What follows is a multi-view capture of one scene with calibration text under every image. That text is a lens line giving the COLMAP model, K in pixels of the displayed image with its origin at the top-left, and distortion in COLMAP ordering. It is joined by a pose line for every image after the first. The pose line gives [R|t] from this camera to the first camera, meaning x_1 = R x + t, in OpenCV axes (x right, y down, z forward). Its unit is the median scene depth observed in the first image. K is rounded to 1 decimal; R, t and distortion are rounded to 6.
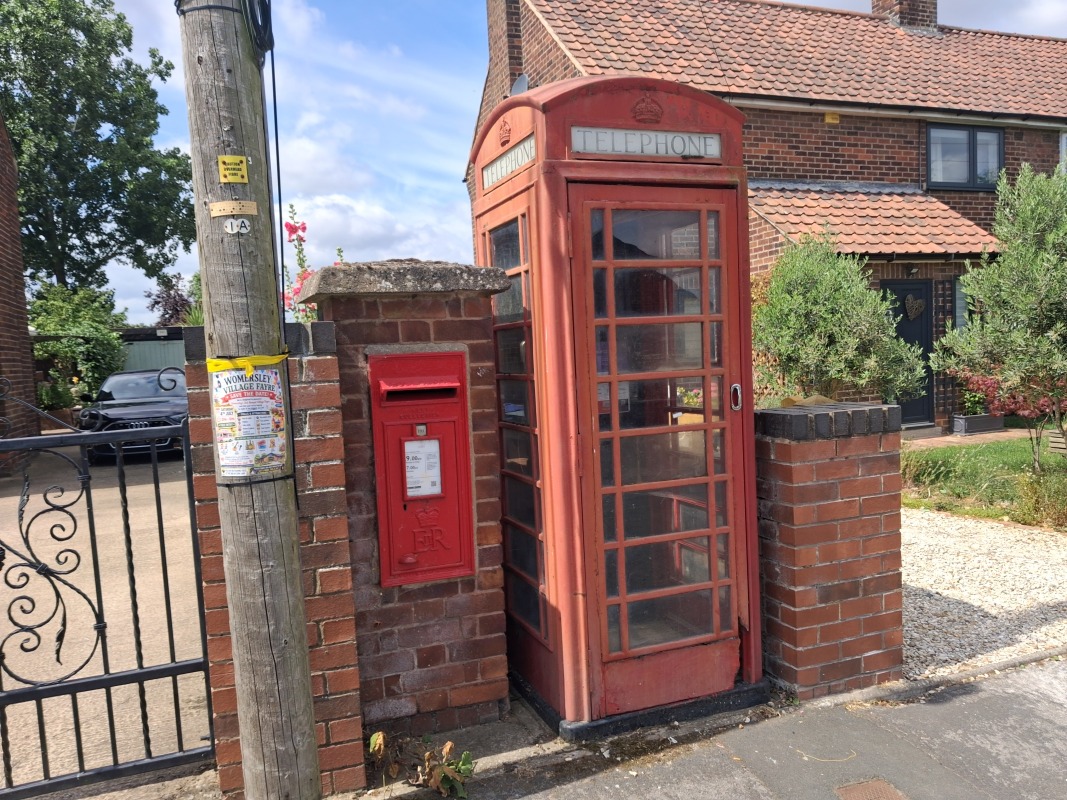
lens RADIAL K [[833.5, 0, 538.2], [0, 833.5, 406.2], [0, 0, 1]] dist [-0.006886, -0.006271]
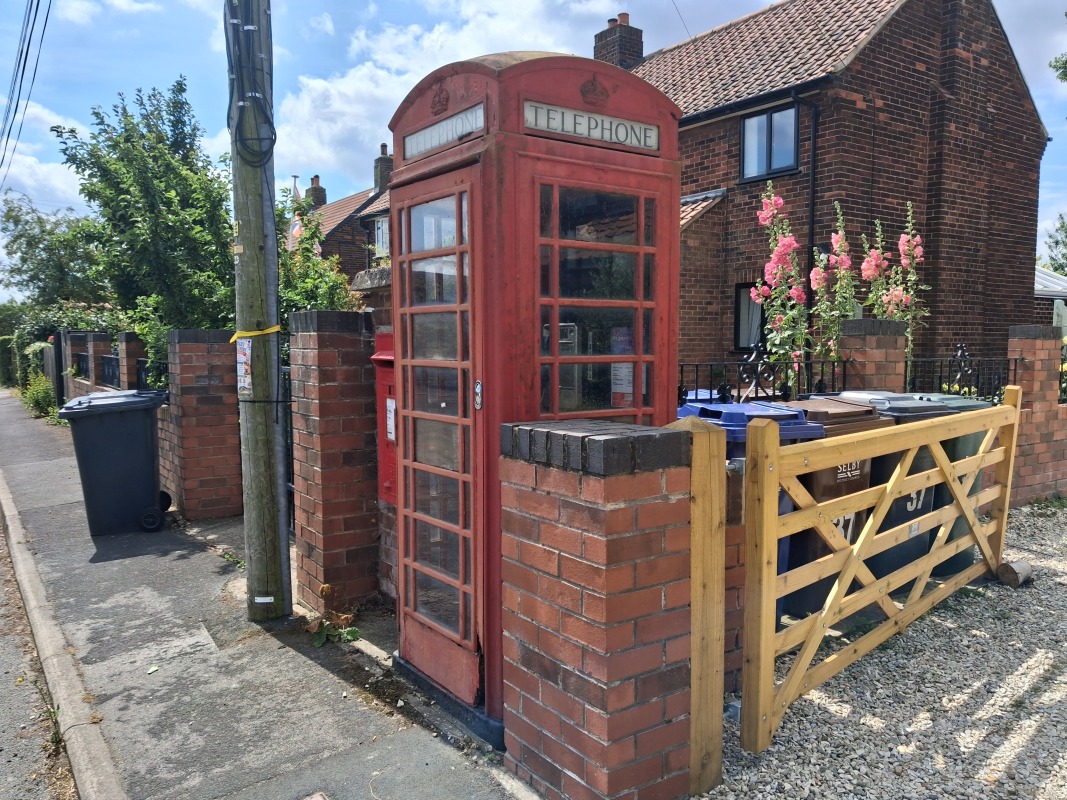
lens RADIAL K [[825.9, 0, 544.7], [0, 825.9, 399.9], [0, 0, 1]] dist [0.003120, -0.005579]
pose [[0.255858, 0.114902, -0.959862, 1.137130], [-0.072381, 0.992401, 0.099504, -0.100552], [0.964001, 0.044017, 0.262231, 0.849444]]
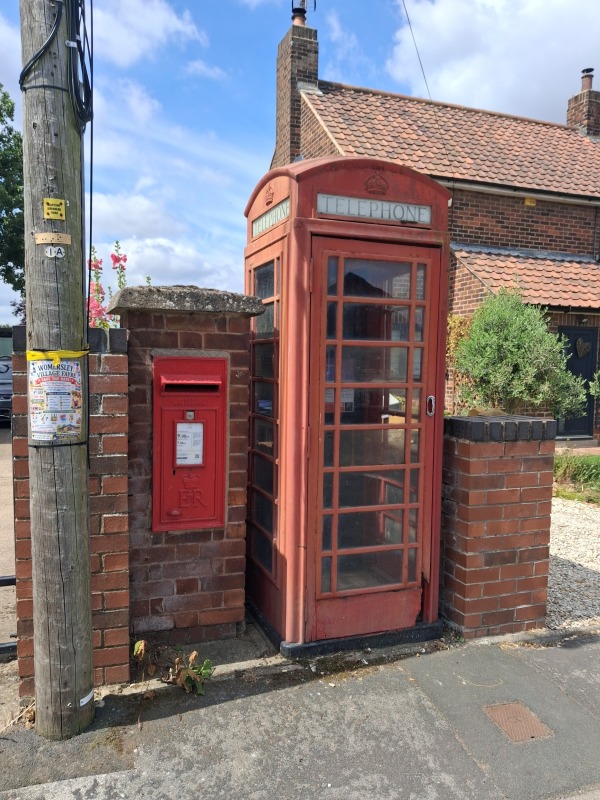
lens RADIAL K [[624.9, 0, 292.5], [0, 624.9, 404.3], [0, 0, 1]] dist [-0.006886, -0.006271]
pose [[0.997853, 0.064193, -0.012996, 0.032365], [-0.064206, 0.997937, -0.000534, 0.001501], [0.012935, 0.001368, 0.999915, 0.008216]]
